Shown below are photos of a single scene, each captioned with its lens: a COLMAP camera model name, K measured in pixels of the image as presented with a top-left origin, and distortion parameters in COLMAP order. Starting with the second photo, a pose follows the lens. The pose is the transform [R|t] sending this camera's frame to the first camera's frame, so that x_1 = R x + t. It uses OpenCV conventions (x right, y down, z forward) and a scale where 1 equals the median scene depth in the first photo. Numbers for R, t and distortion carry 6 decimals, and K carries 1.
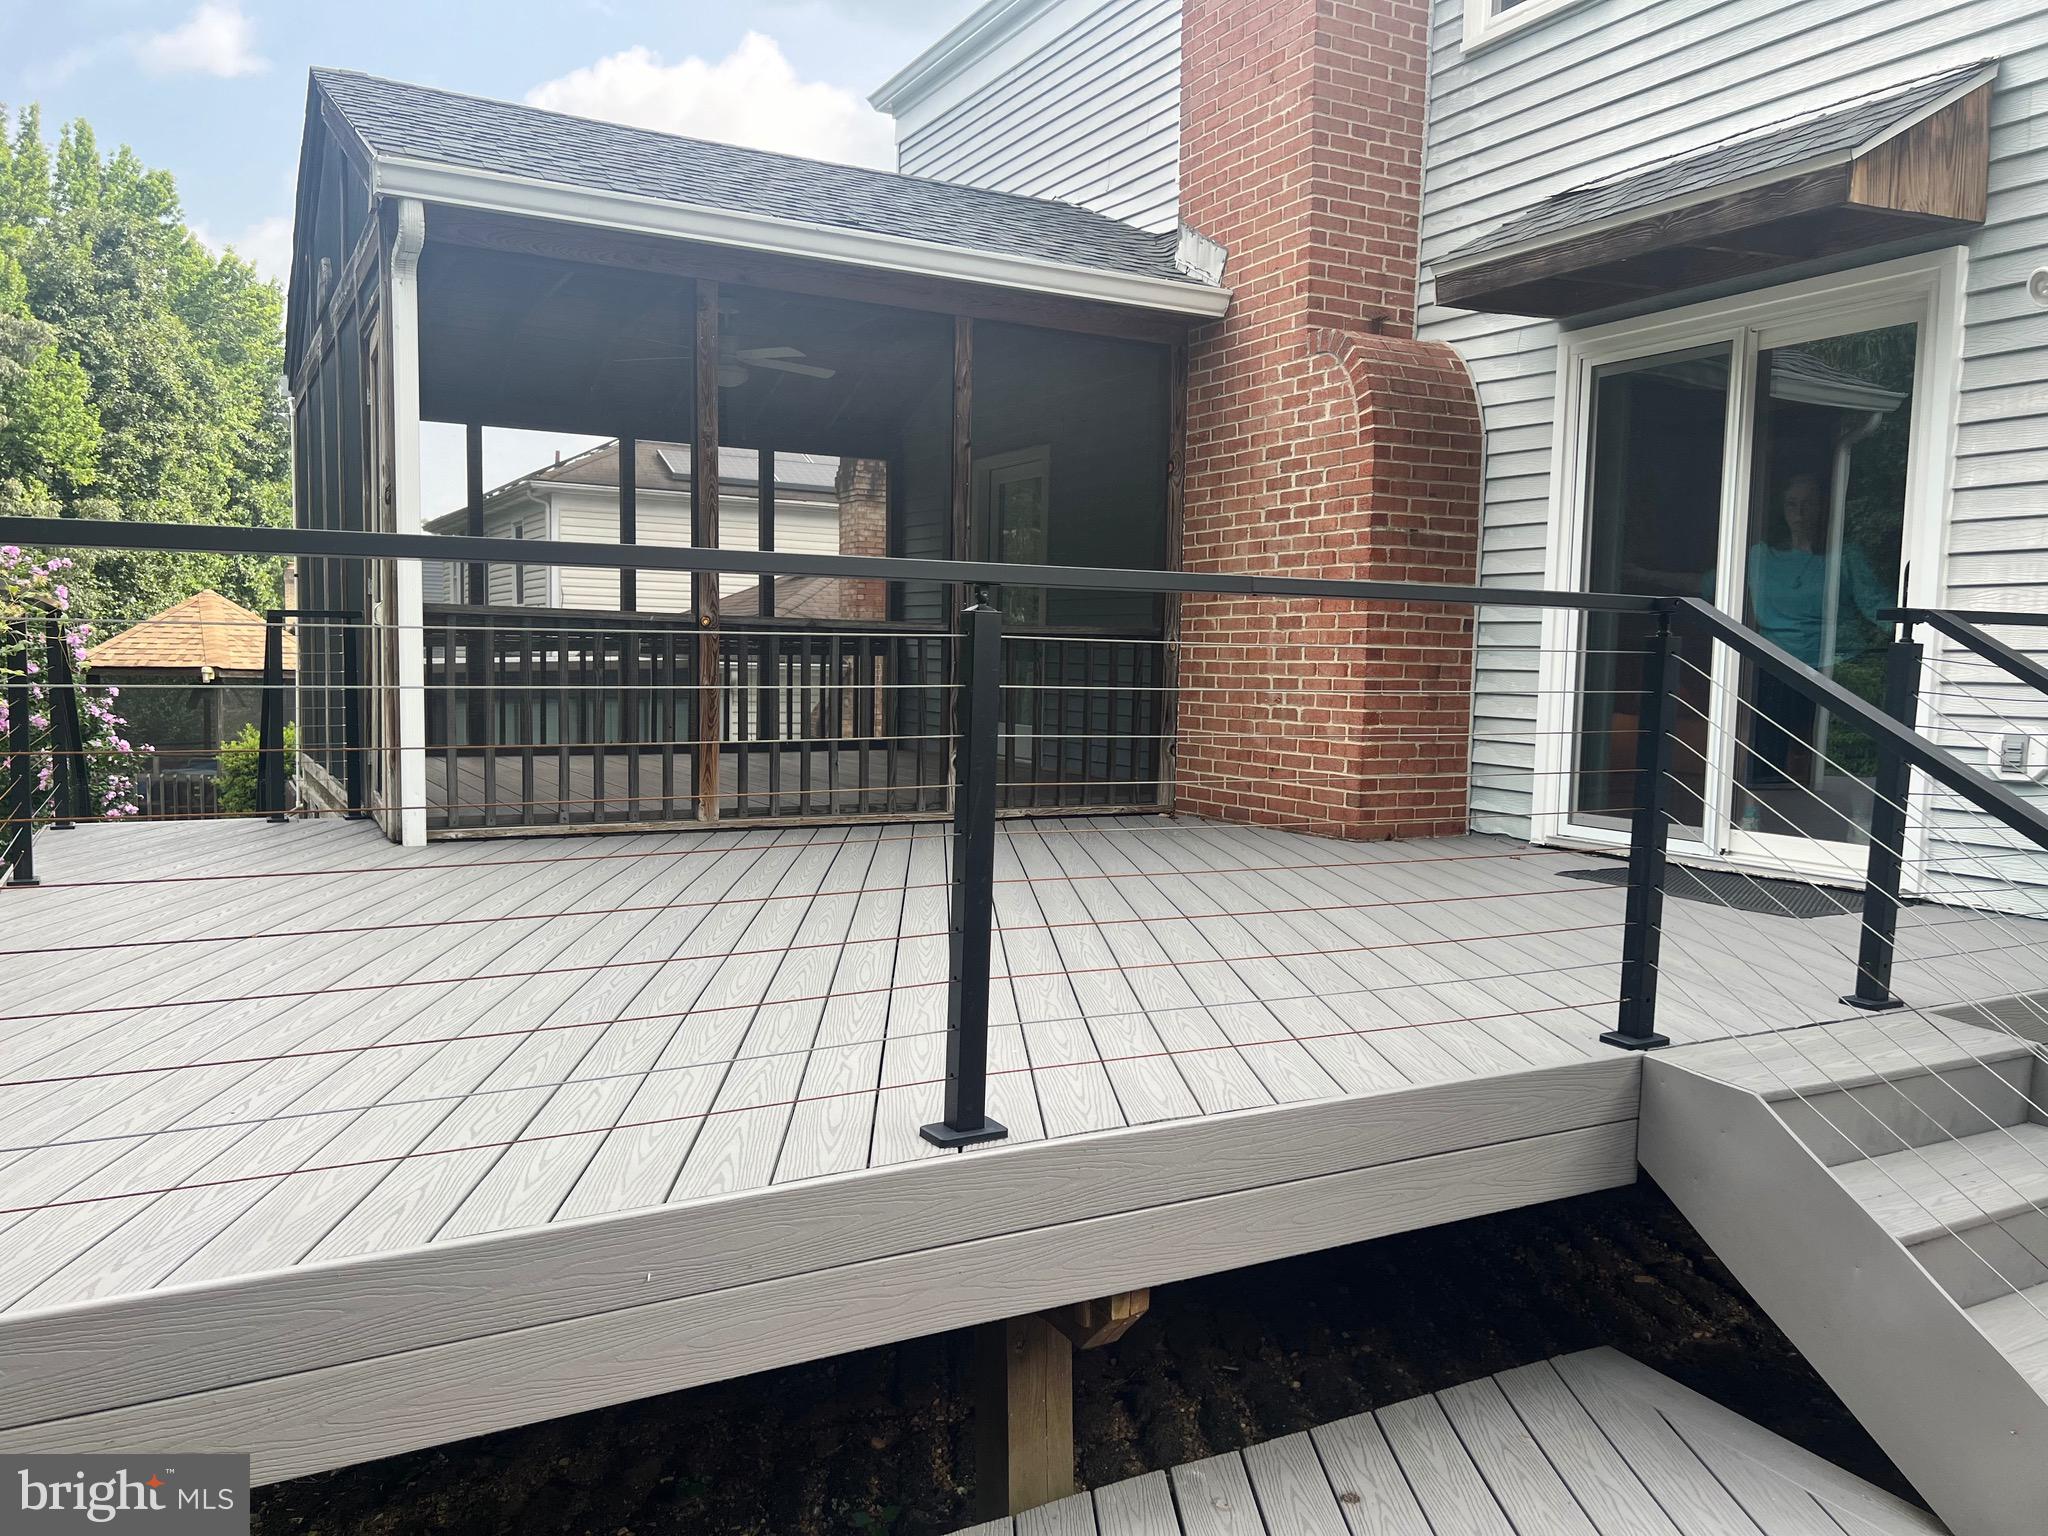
lens RADIAL K [[1550.4, 0, 1035.2], [0, 1550.4, 787.8], [0, 0, 1]] dist [0.014946, -0.008157]
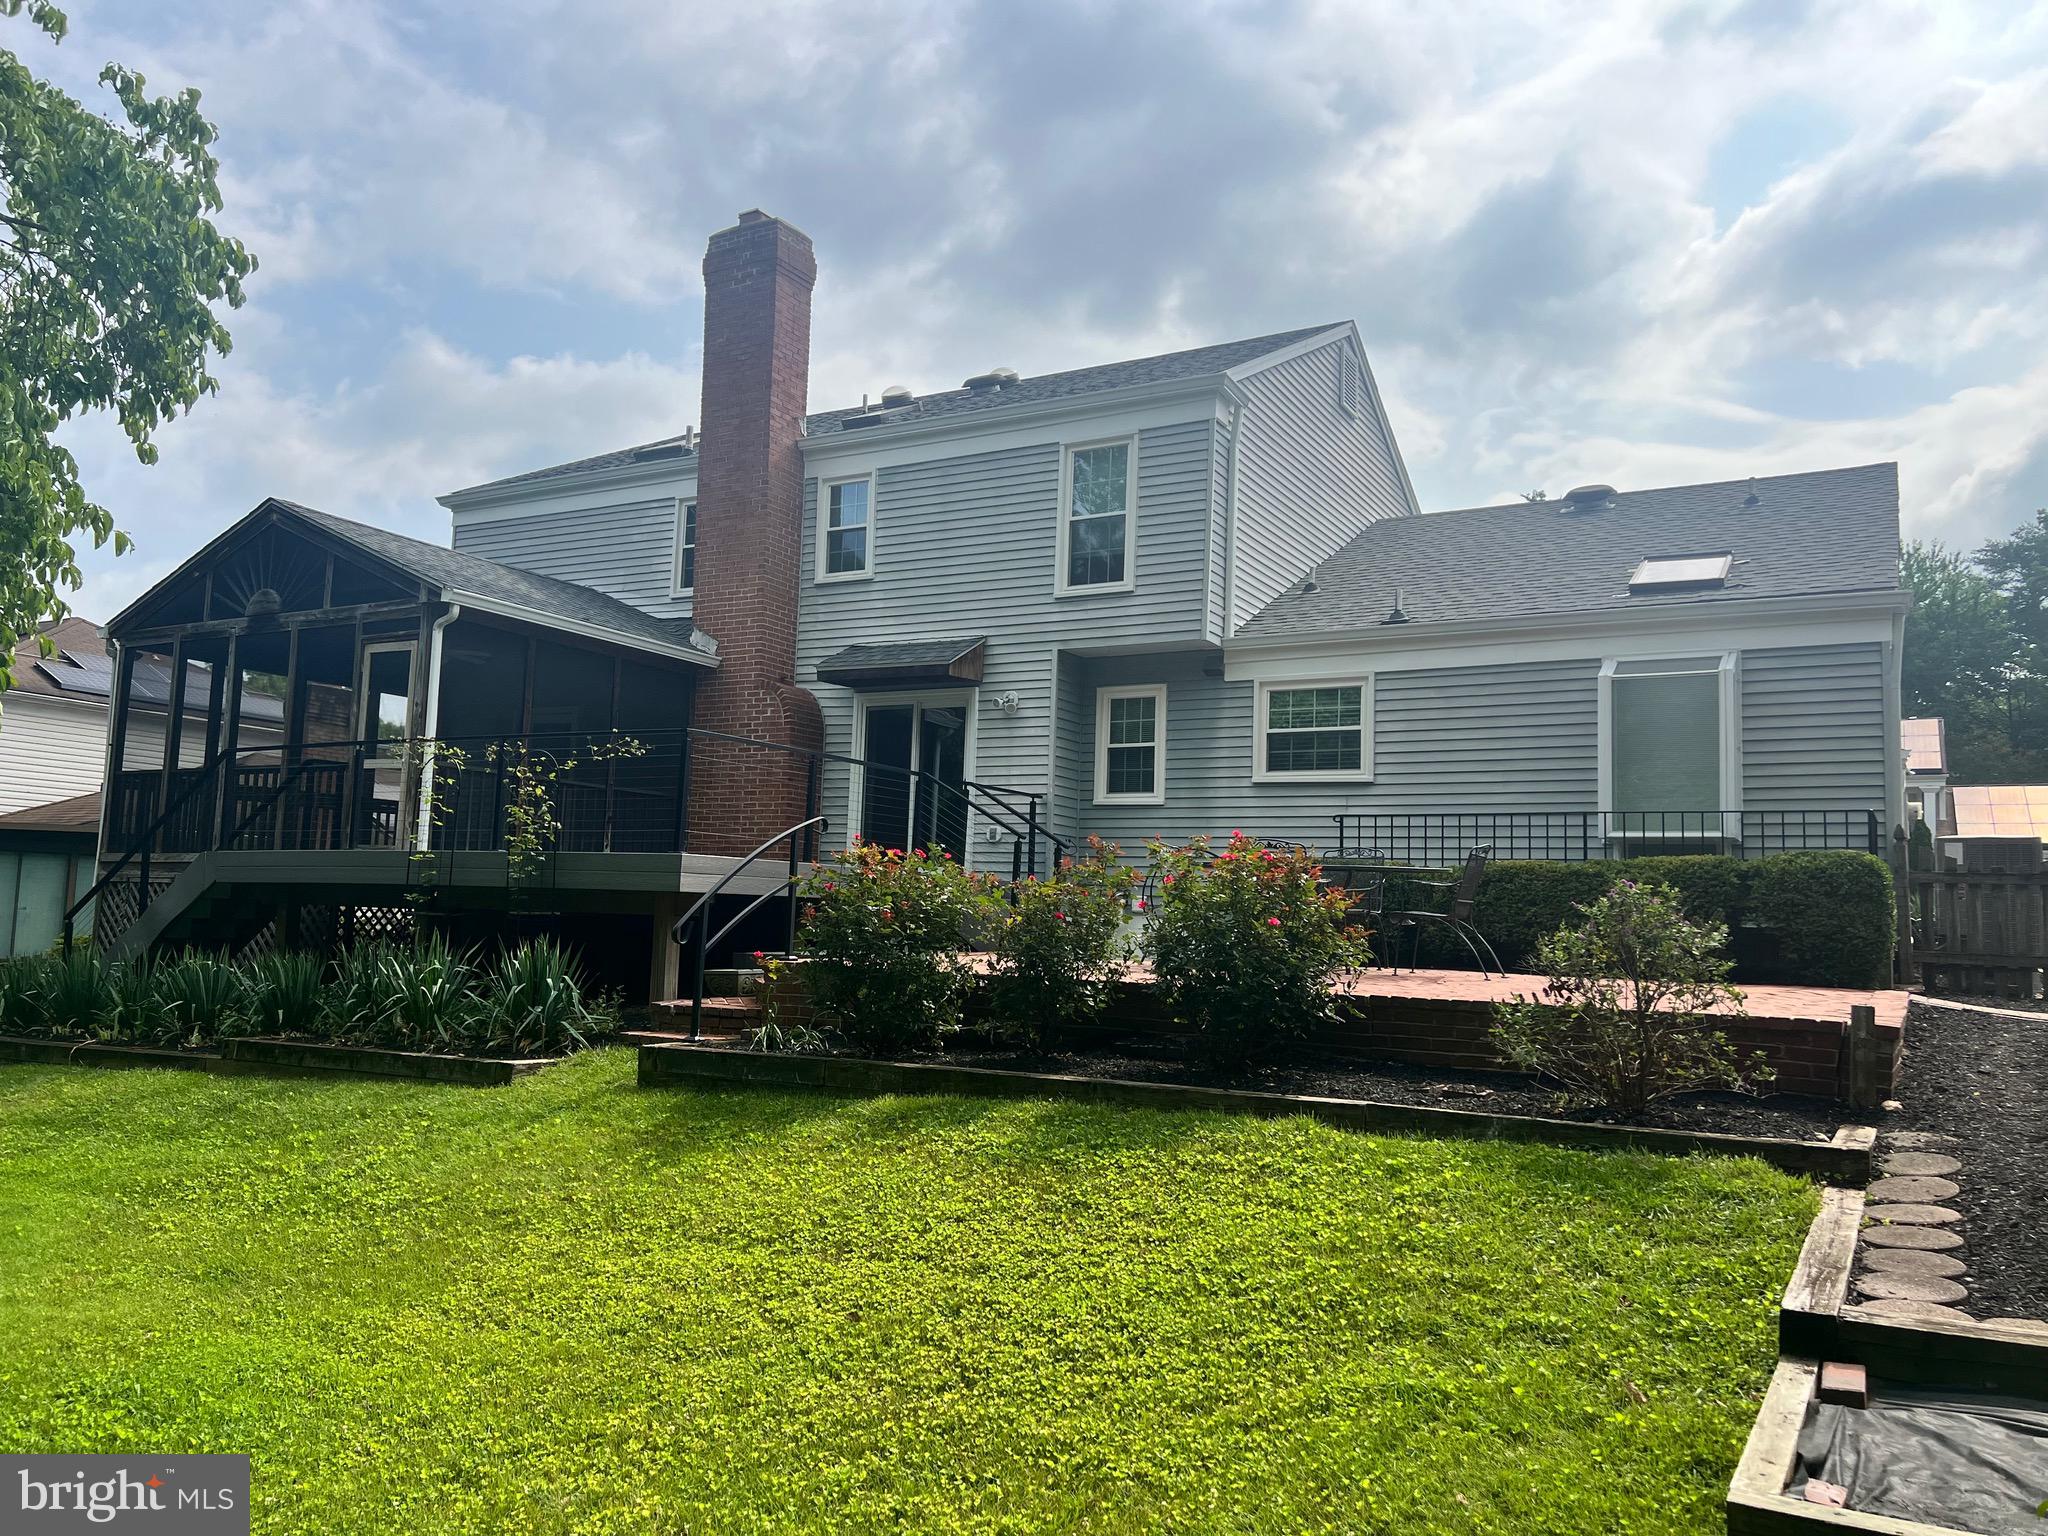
lens RADIAL K [[1550.4, 0, 1029.1], [0, 1550.4, 770.8], [0, 0, 1]] dist [0.014946, -0.008157]
pose [[0.854226, 0.070172, 0.515145, -0.762140], [0.021787, 0.985147, -0.170323, 0.301829], [-0.519446, 0.156717, 0.840009, -1.374325]]
